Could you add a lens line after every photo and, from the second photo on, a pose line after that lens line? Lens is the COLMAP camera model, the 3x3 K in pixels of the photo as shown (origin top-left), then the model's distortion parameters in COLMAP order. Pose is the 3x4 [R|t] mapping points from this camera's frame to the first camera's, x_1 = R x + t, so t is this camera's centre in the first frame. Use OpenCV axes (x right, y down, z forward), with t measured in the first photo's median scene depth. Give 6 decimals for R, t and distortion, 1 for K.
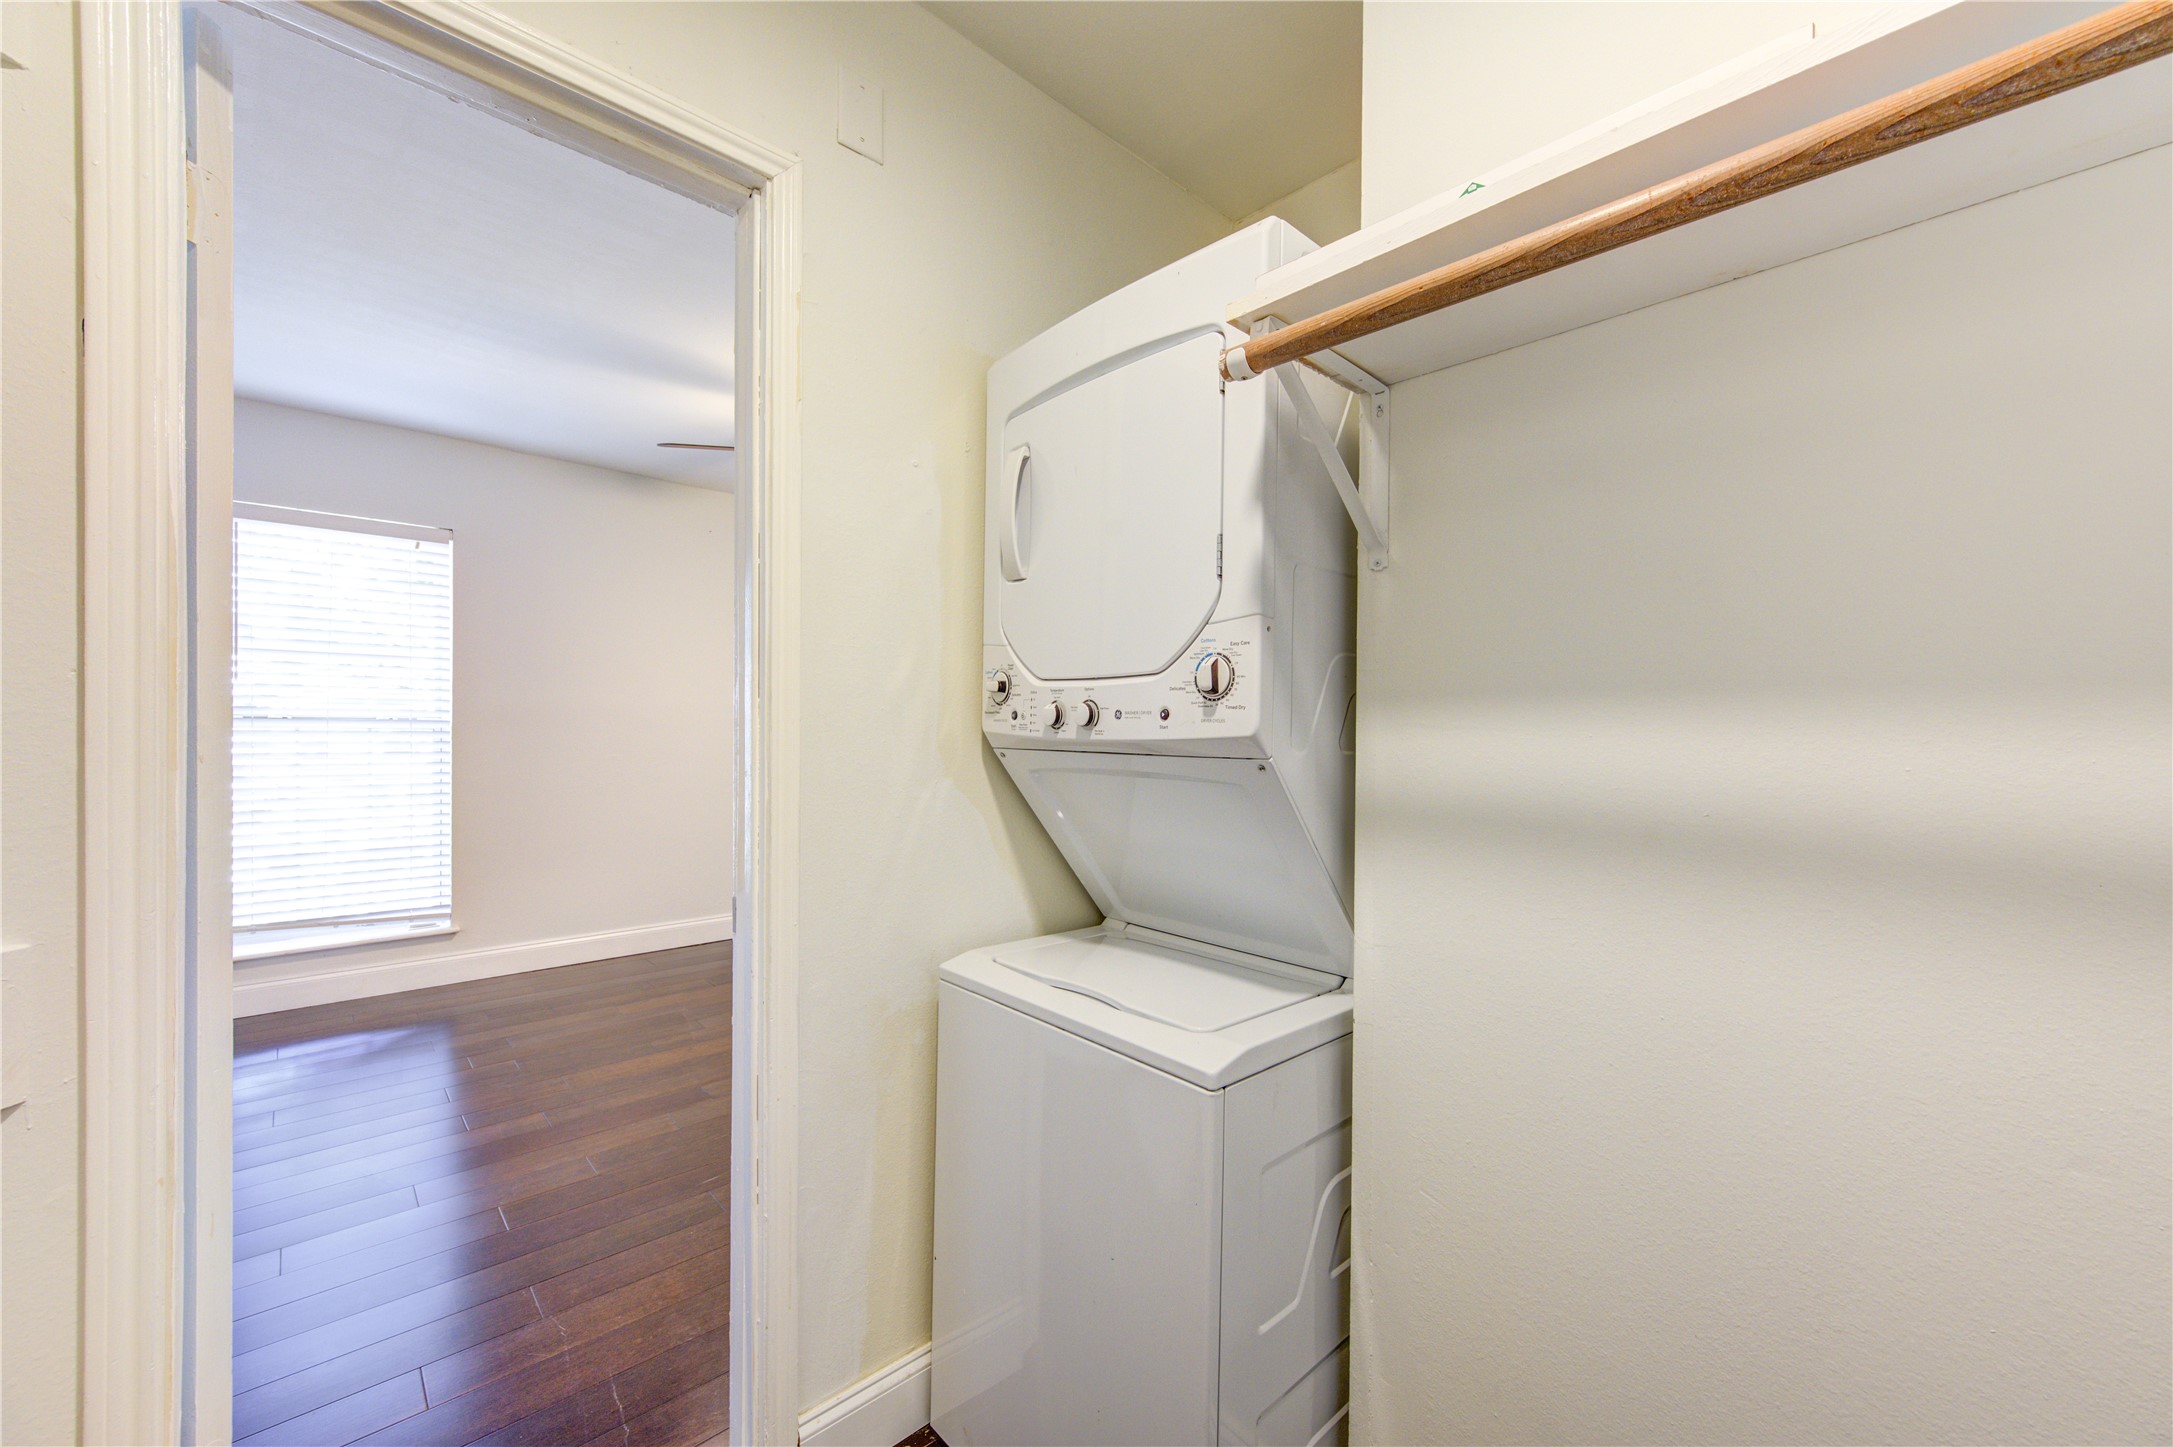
lens RADIAL K [[838.6, 0, 1085.5], [0, 838.6, 725.8], [0, 0, 1]] dist [0.002570, -0.000437]
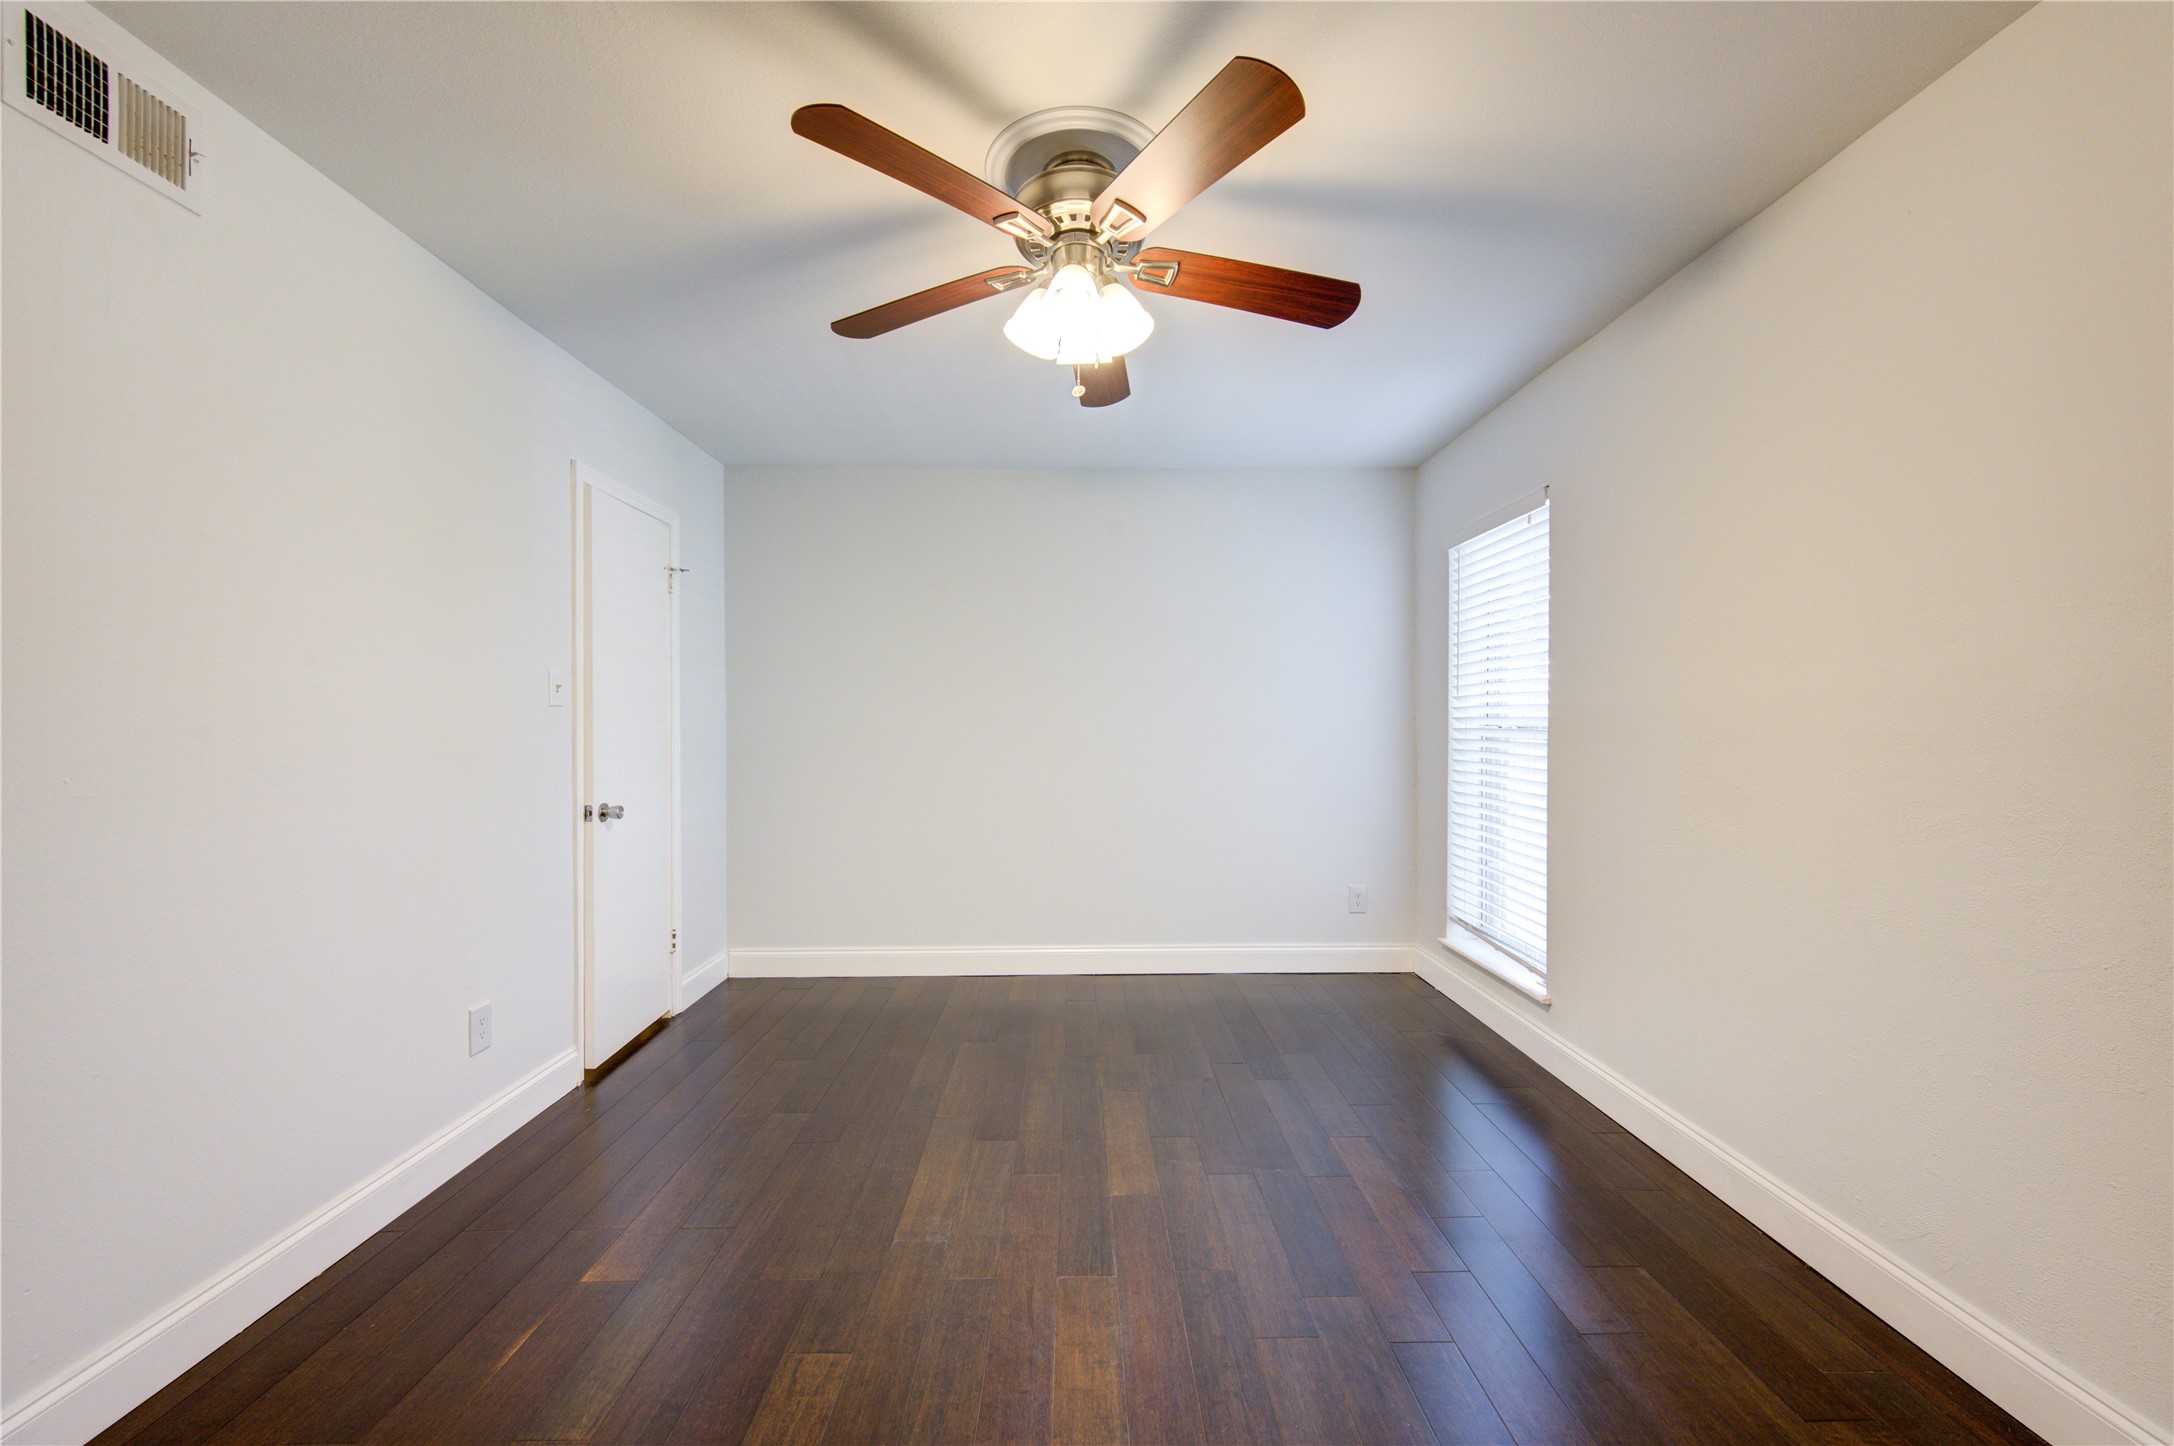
lens RADIAL K [[846.2, 0, 1083.8], [0, 846.2, 722.1], [0, 0, 1]] dist [-0.002278, -0.000286]
pose [[-0.673228, -0.011938, -0.739338, 0.120923], [-0.014961, 0.999885, -0.002523, -0.003355], [0.739283, 0.009363, -0.673330, 1.355436]]
